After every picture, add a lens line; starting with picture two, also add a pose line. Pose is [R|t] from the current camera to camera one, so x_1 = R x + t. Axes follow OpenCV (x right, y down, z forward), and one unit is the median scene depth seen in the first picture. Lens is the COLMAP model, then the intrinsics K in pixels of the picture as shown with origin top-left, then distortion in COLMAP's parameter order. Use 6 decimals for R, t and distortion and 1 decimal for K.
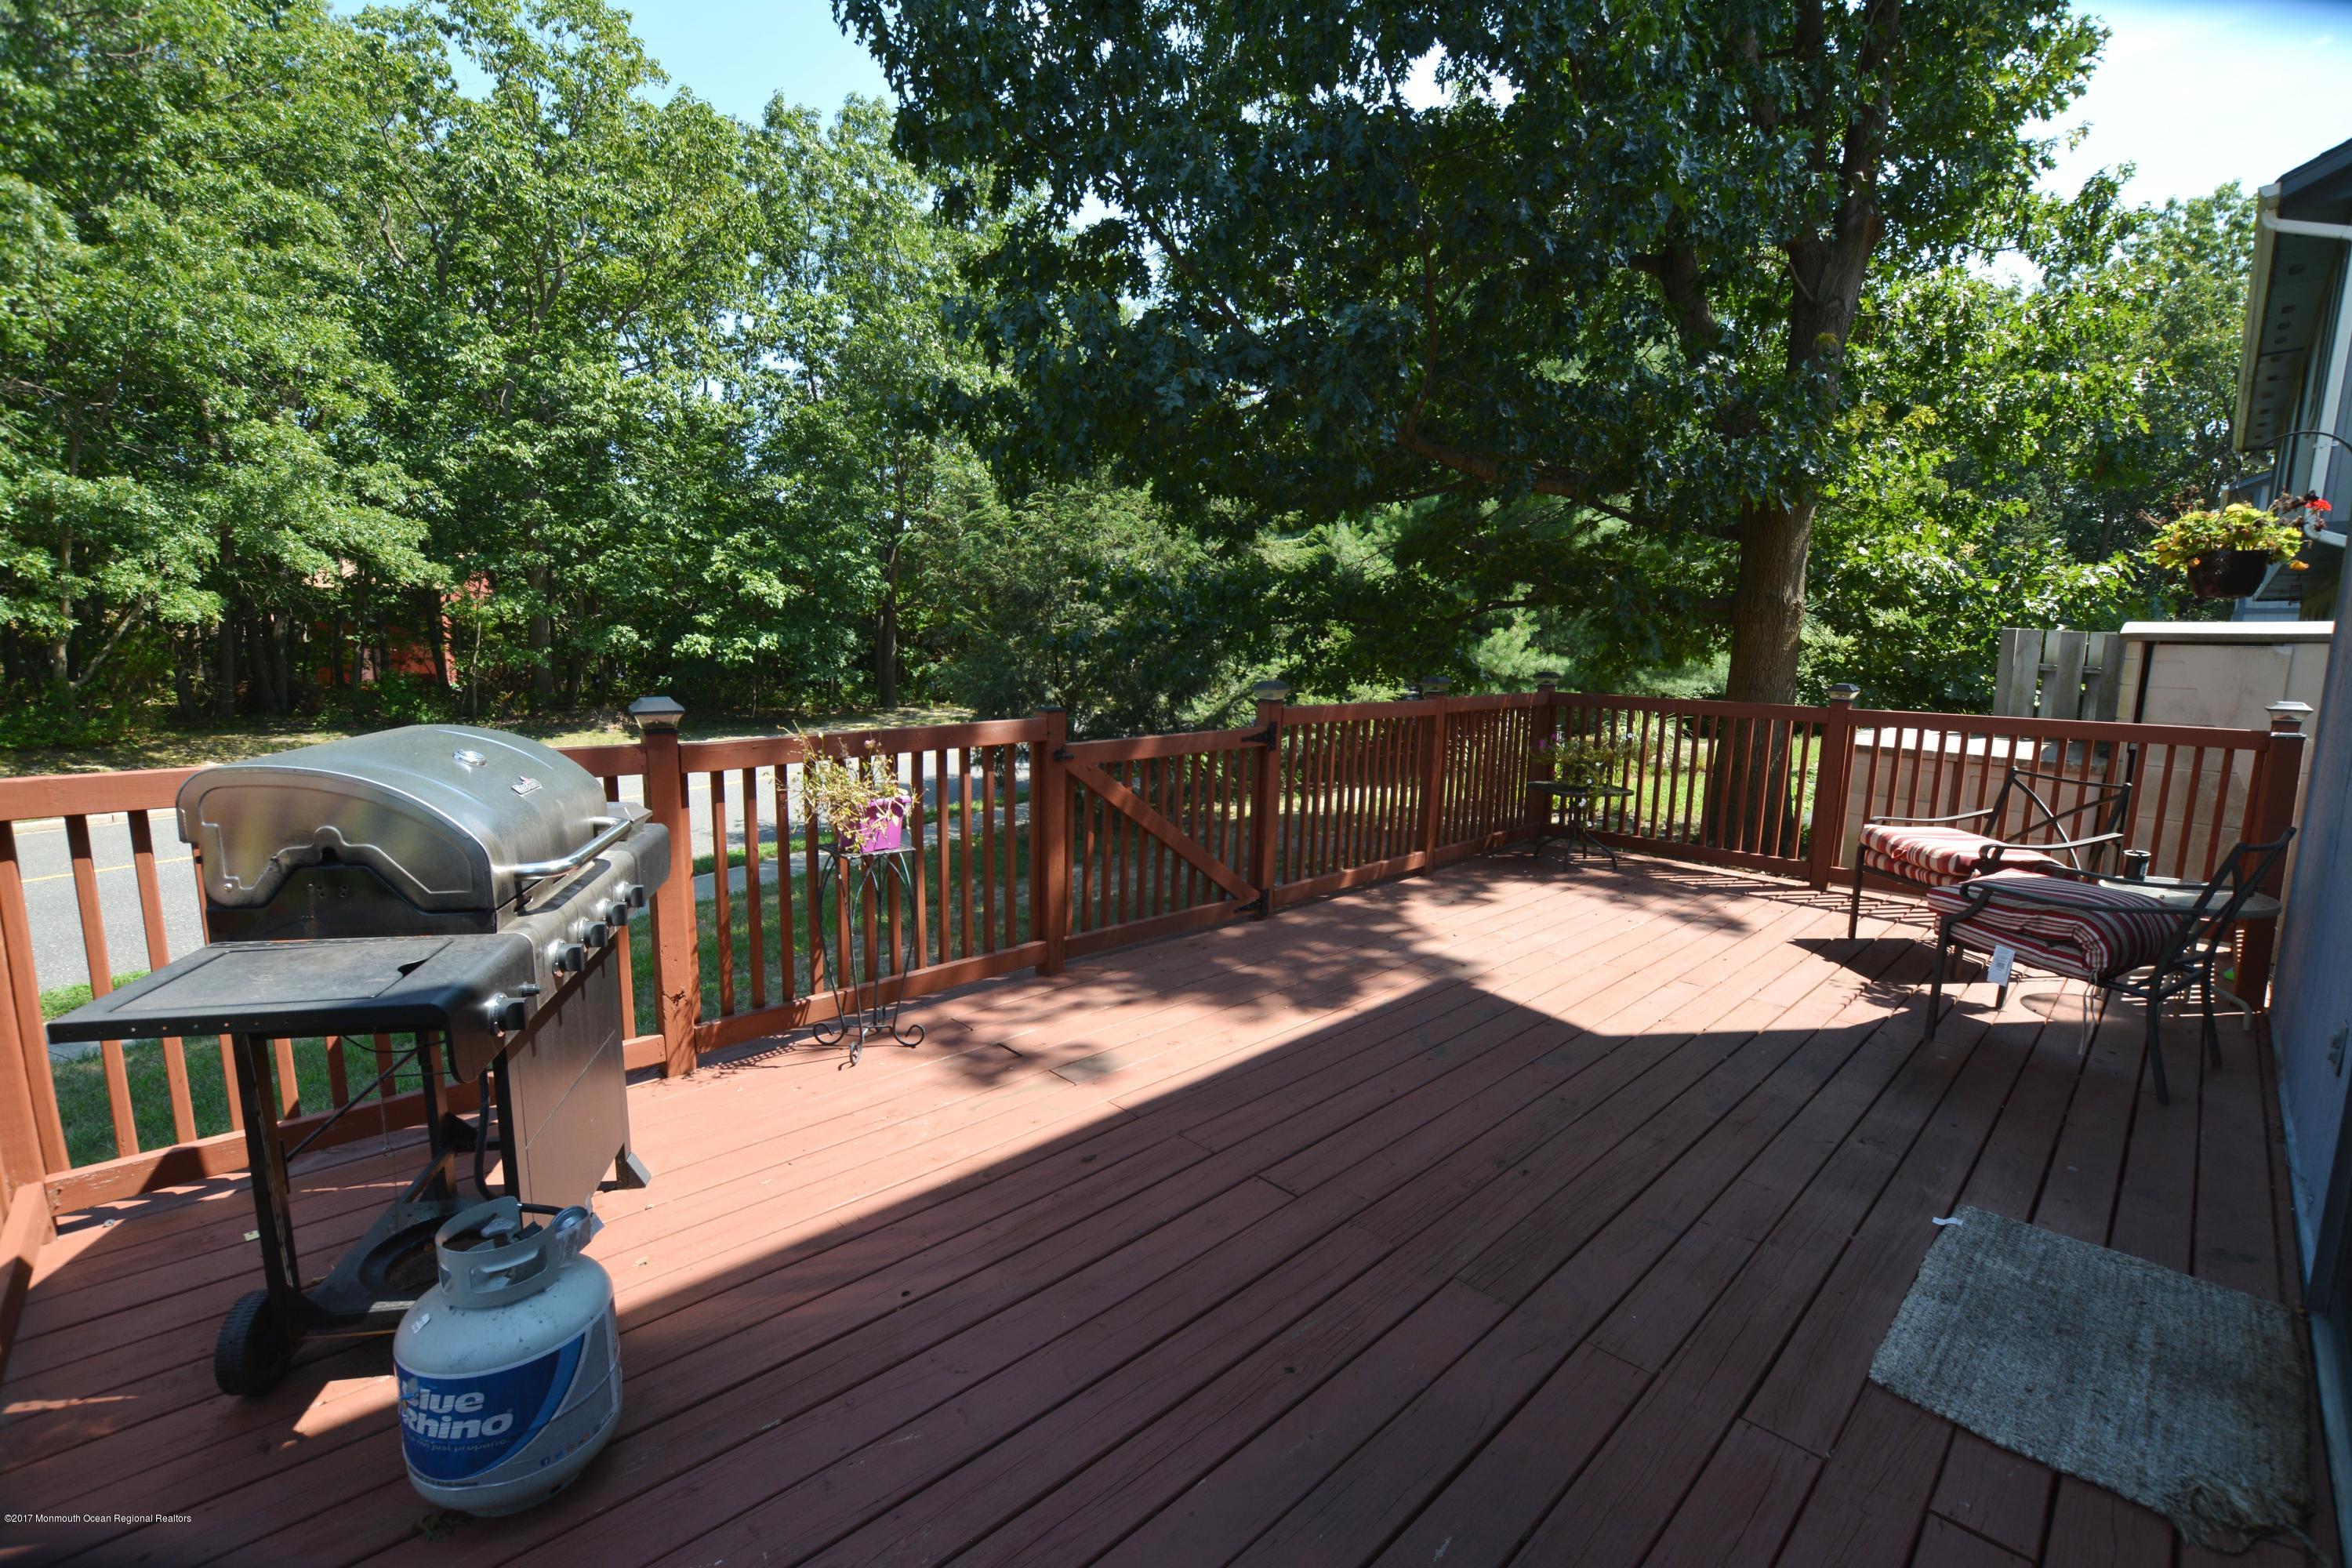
lens RADIAL K [[1036.4, 0, 1176.0], [0, 1036.4, 784.0], [0, 0, 1]] dist [-0.028807, 0.000158]
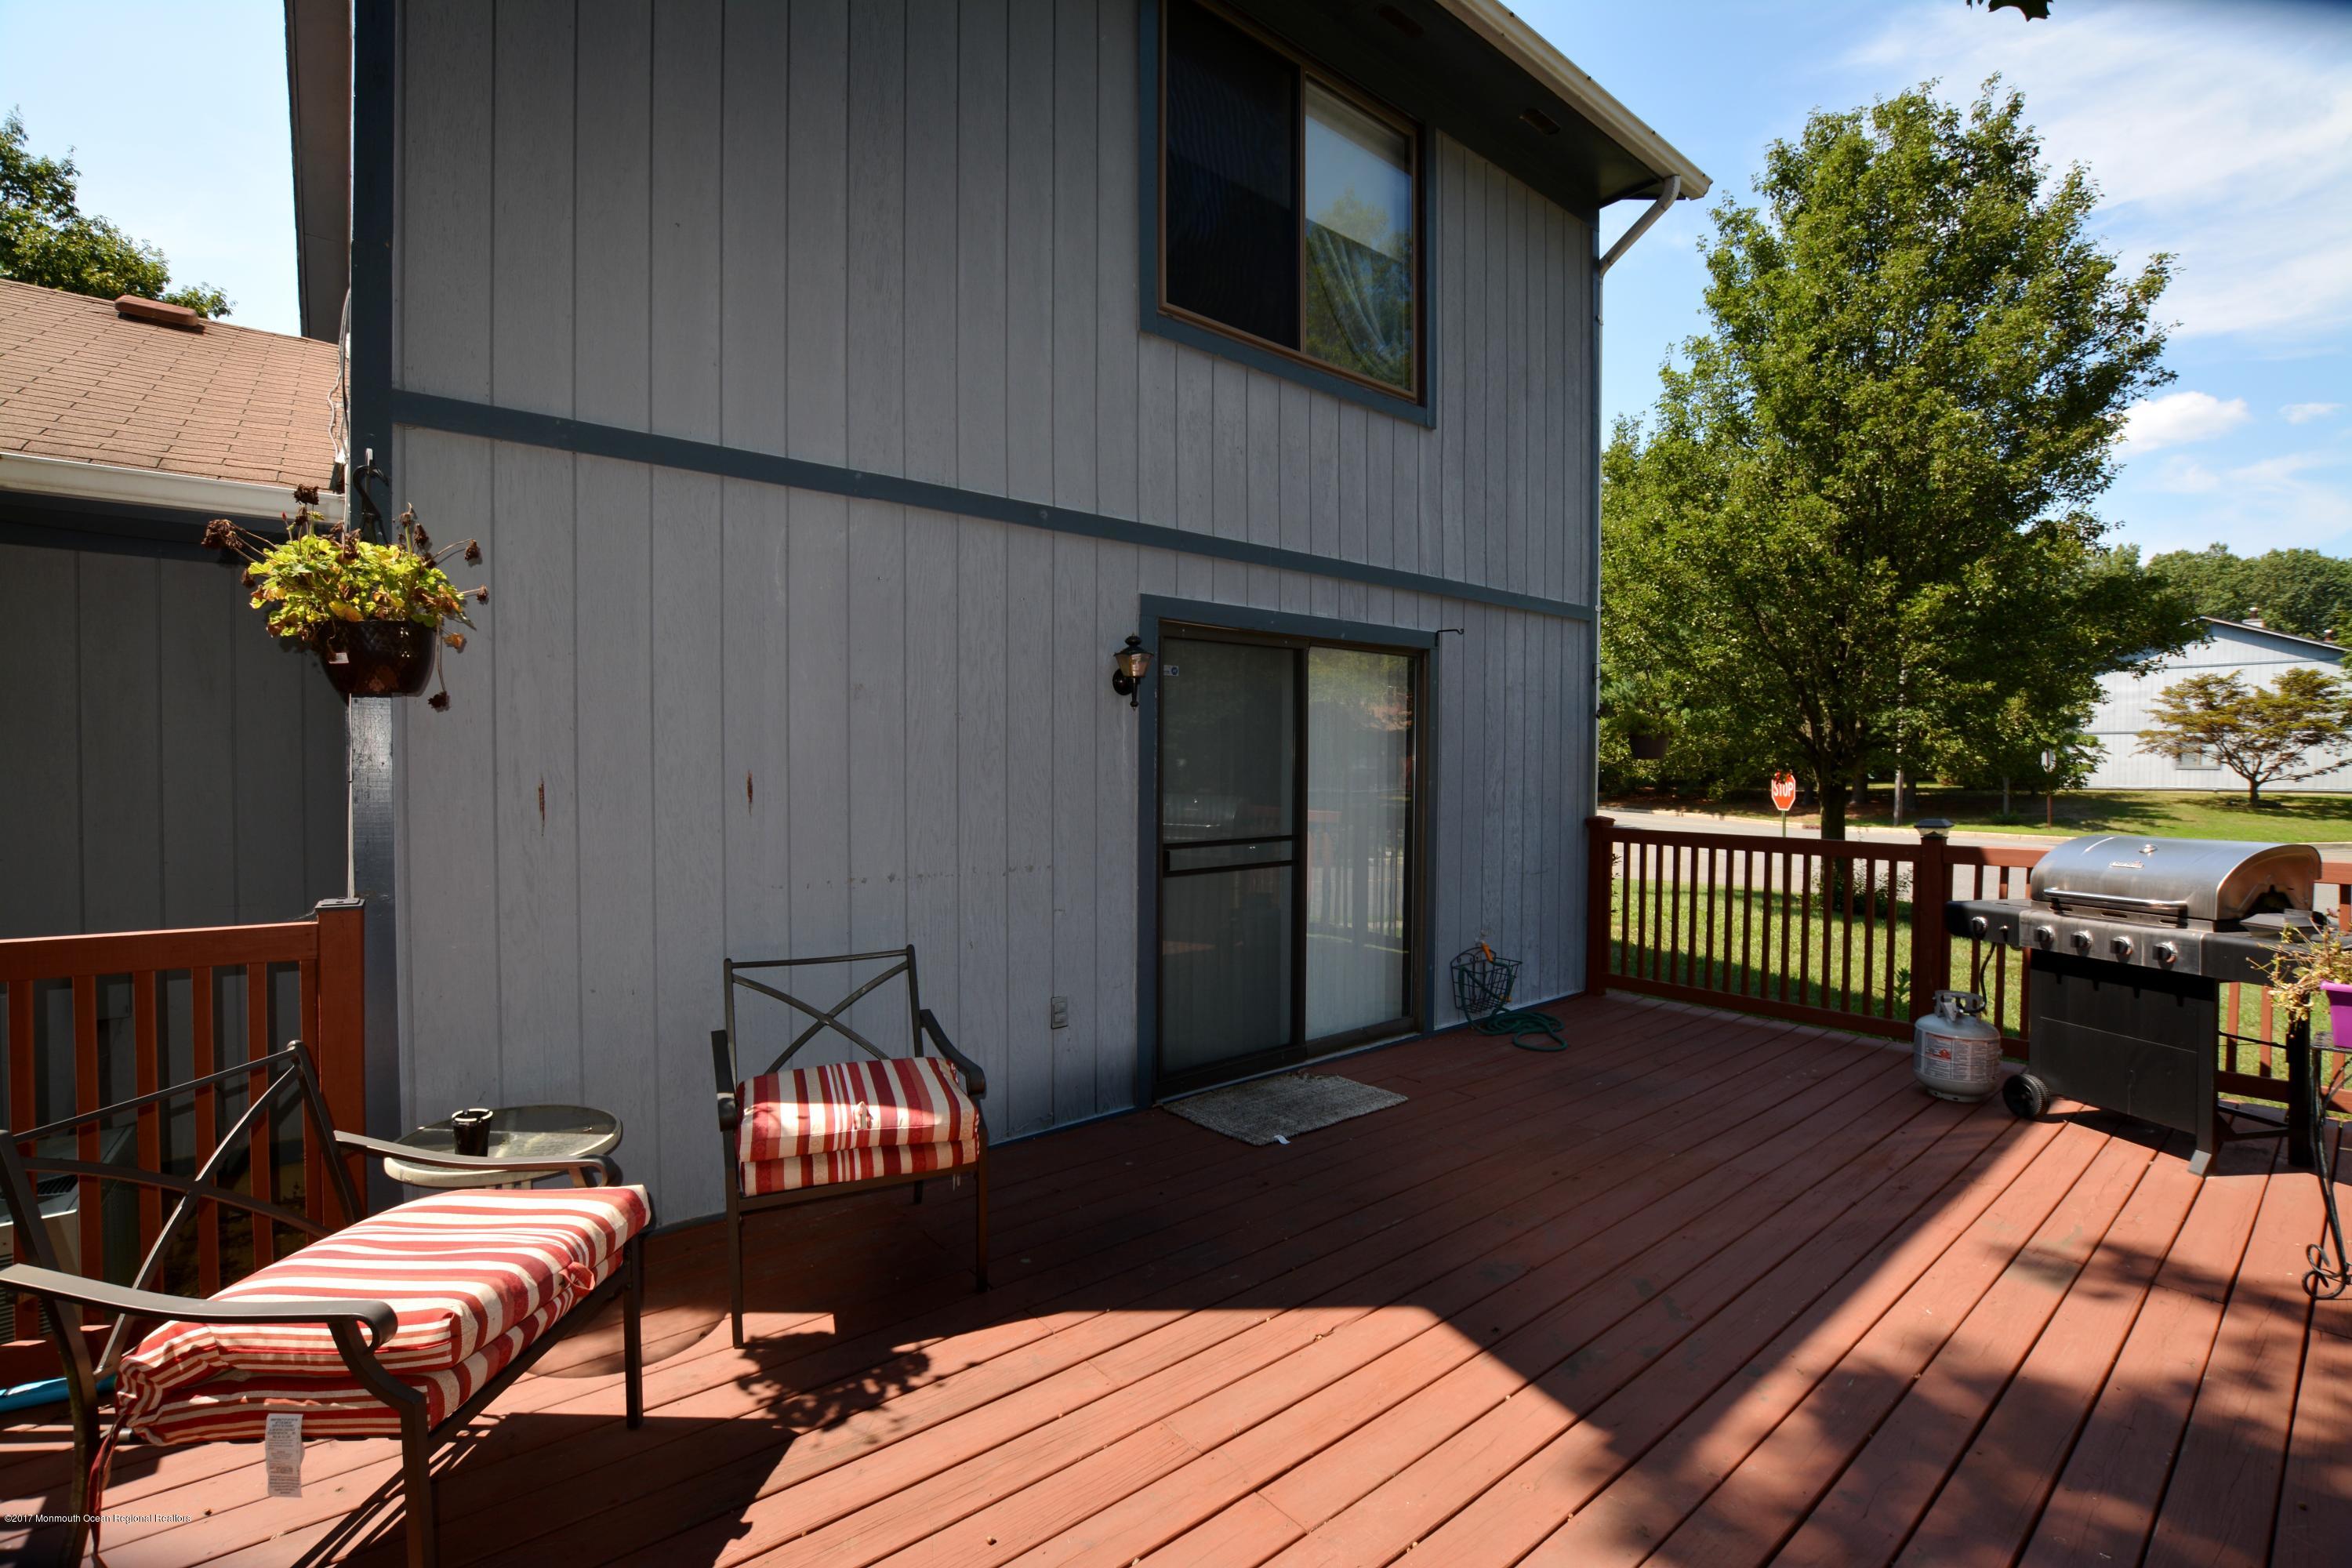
lens RADIAL K [[1036.4, 0, 1176.0], [0, 1036.4, 784.0], [0, 0, 1]] dist [-0.028807, 0.000158]
pose [[-0.996095, -0.010957, 0.087604, 0.498903], [0.002830, 0.987797, 0.155718, -0.231534], [-0.088242, 0.155358, -0.983909, 1.586134]]
